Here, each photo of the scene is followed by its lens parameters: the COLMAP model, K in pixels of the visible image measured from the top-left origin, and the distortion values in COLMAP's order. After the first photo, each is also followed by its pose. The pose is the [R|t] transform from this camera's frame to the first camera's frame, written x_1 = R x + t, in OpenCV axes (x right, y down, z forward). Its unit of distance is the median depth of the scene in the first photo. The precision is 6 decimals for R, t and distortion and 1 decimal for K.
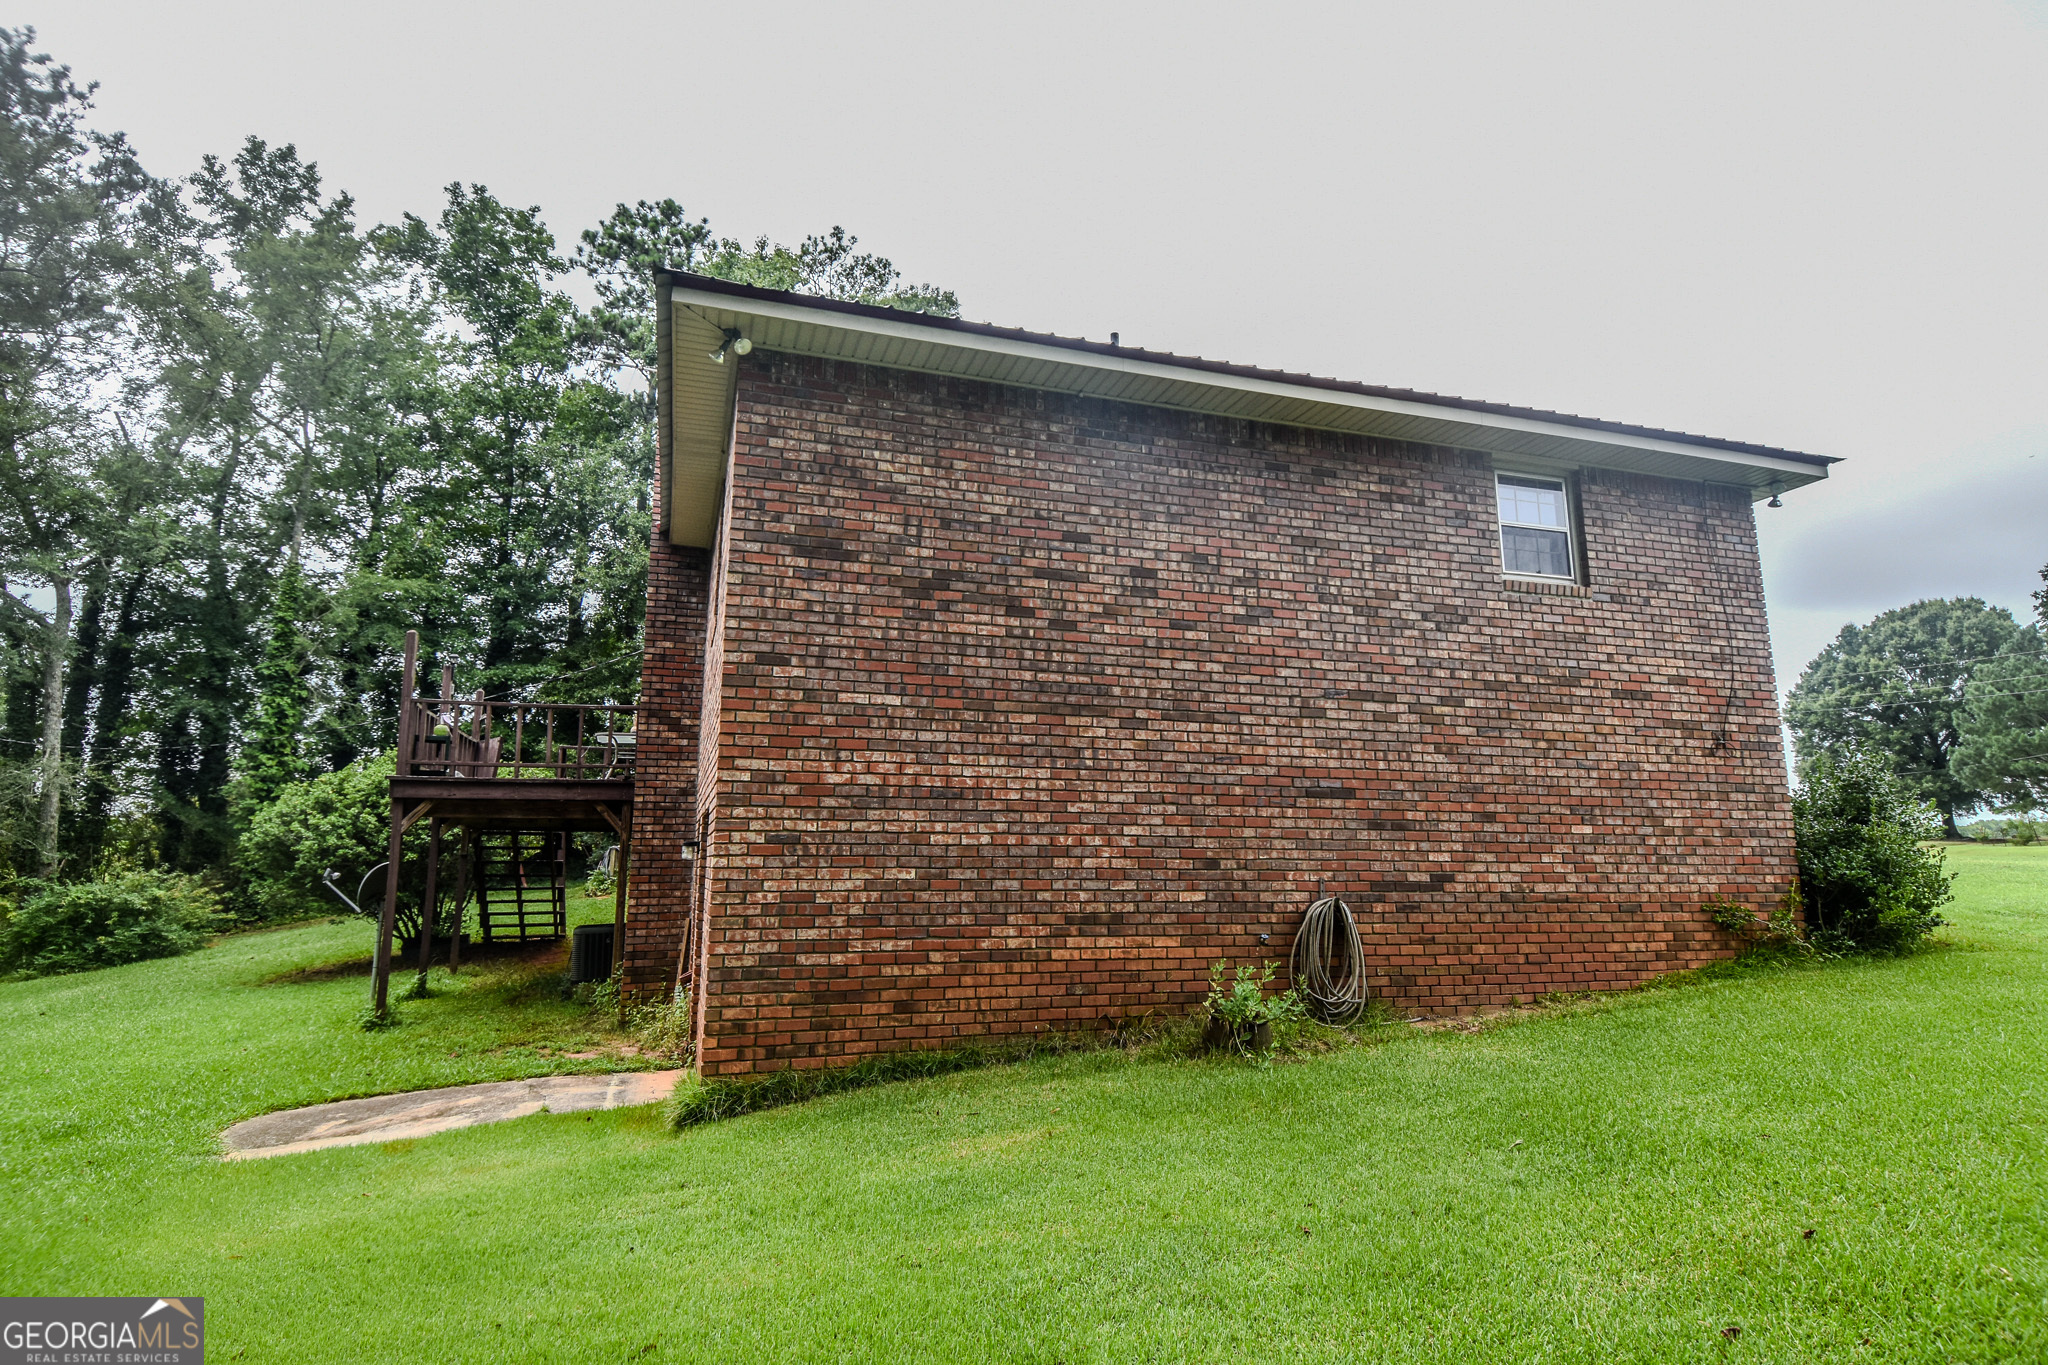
lens RADIAL K [[1060.8, 0, 1023.5], [0, 1060.8, 668.3], [0, 0, 1]] dist [0.053526, -0.059116]
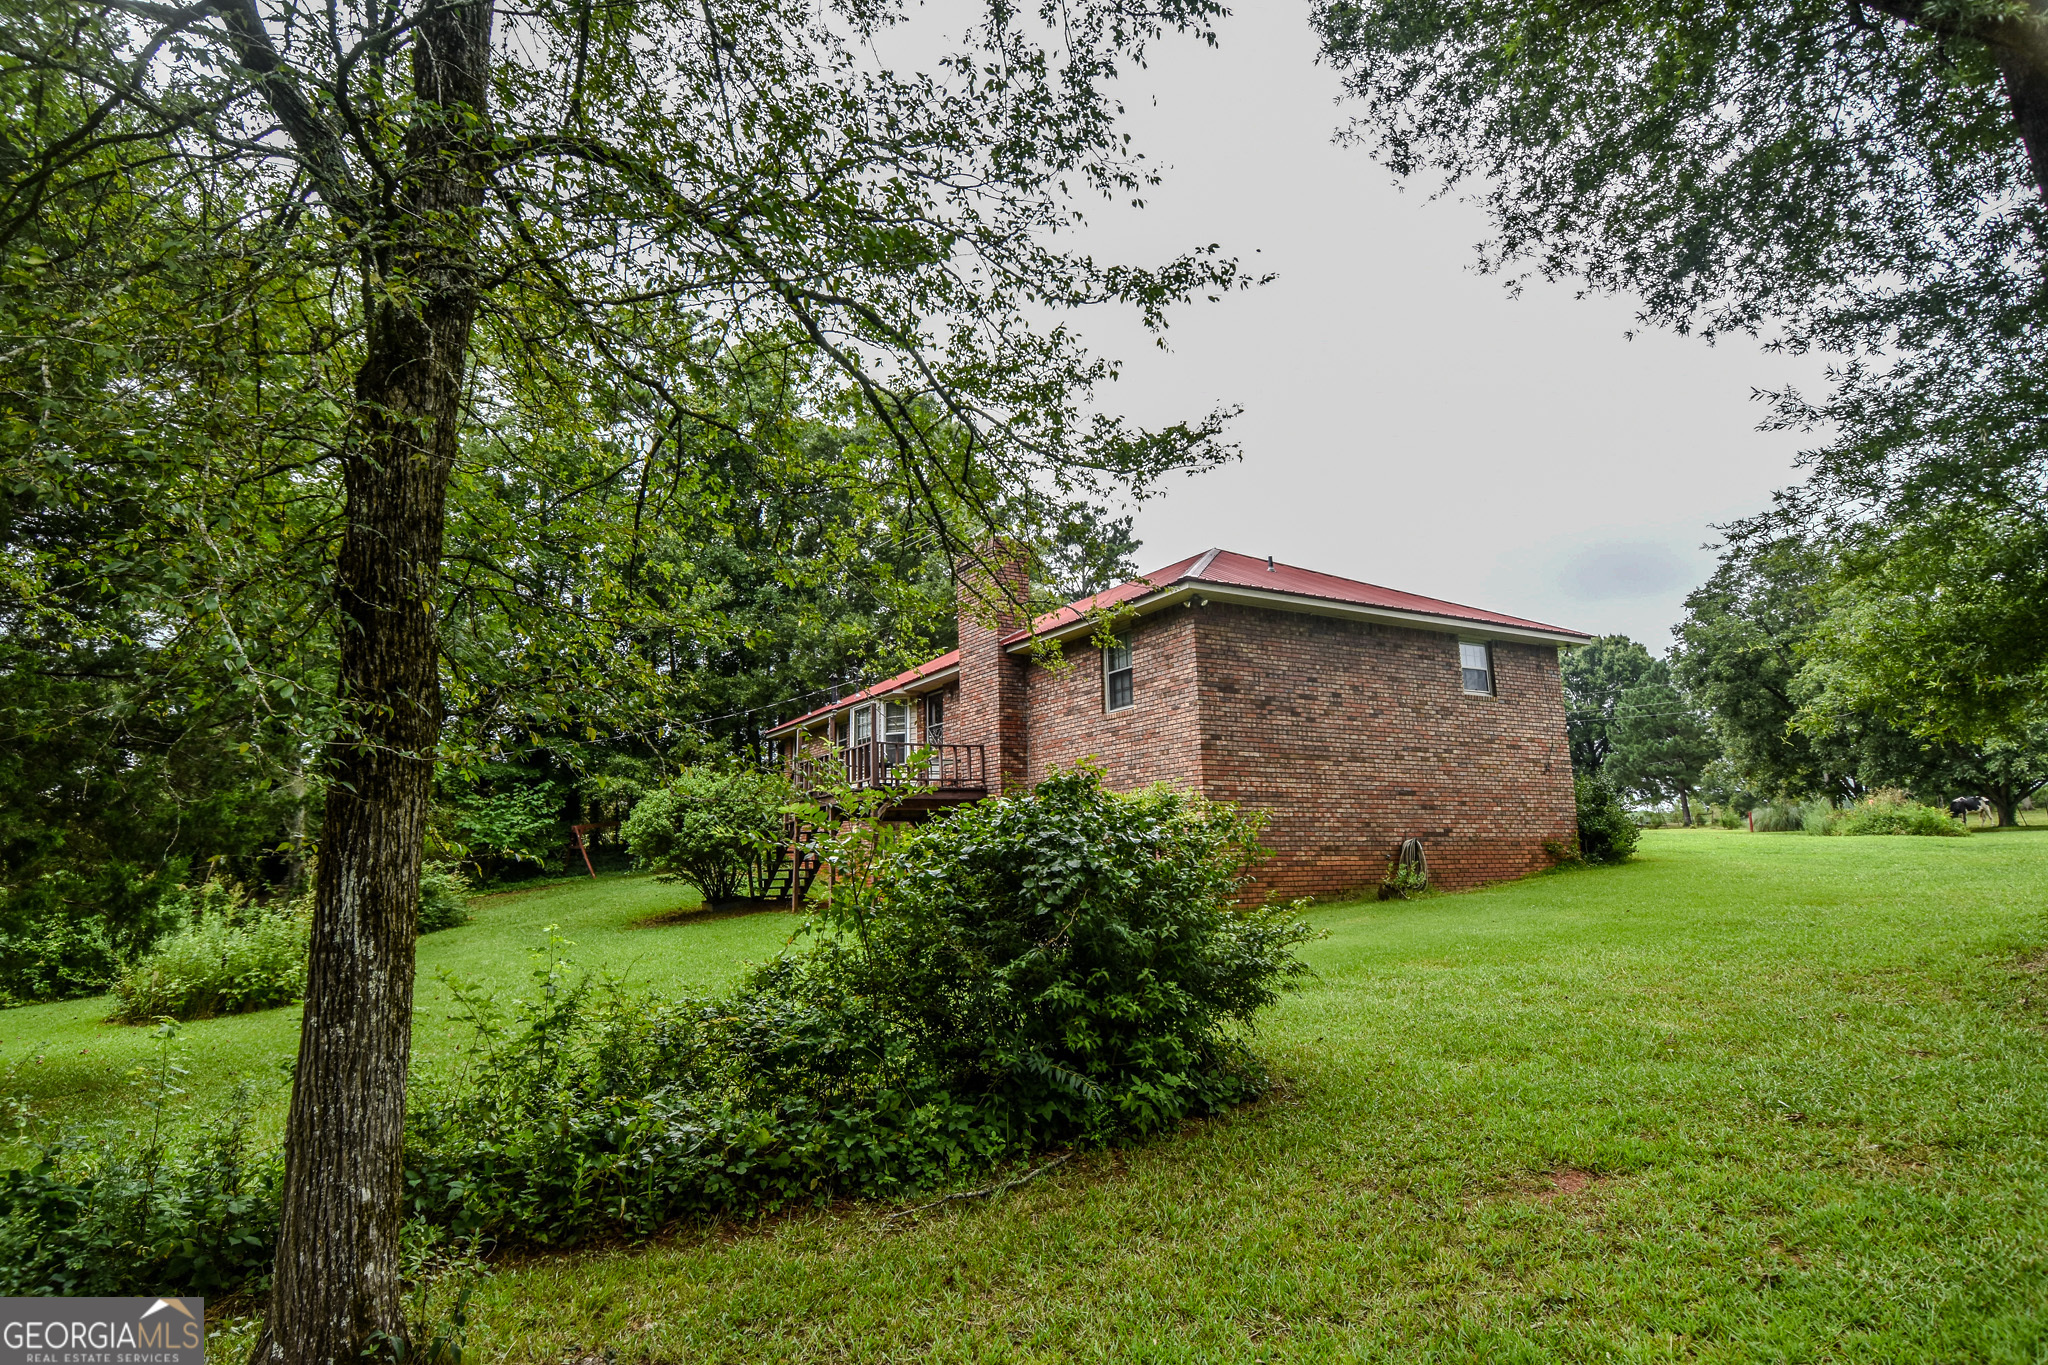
lens RADIAL K [[1051.2, 0, 1026.0], [0, 1051.2, 672.6], [0, 0, 1]] dist [0.052405, -0.056843]
pose [[0.975292, 0.017276, 0.220241, -0.613524], [-0.017870, 0.999840, 0.000705, -0.077103], [-0.220194, -0.004623, 0.975445, -0.617252]]
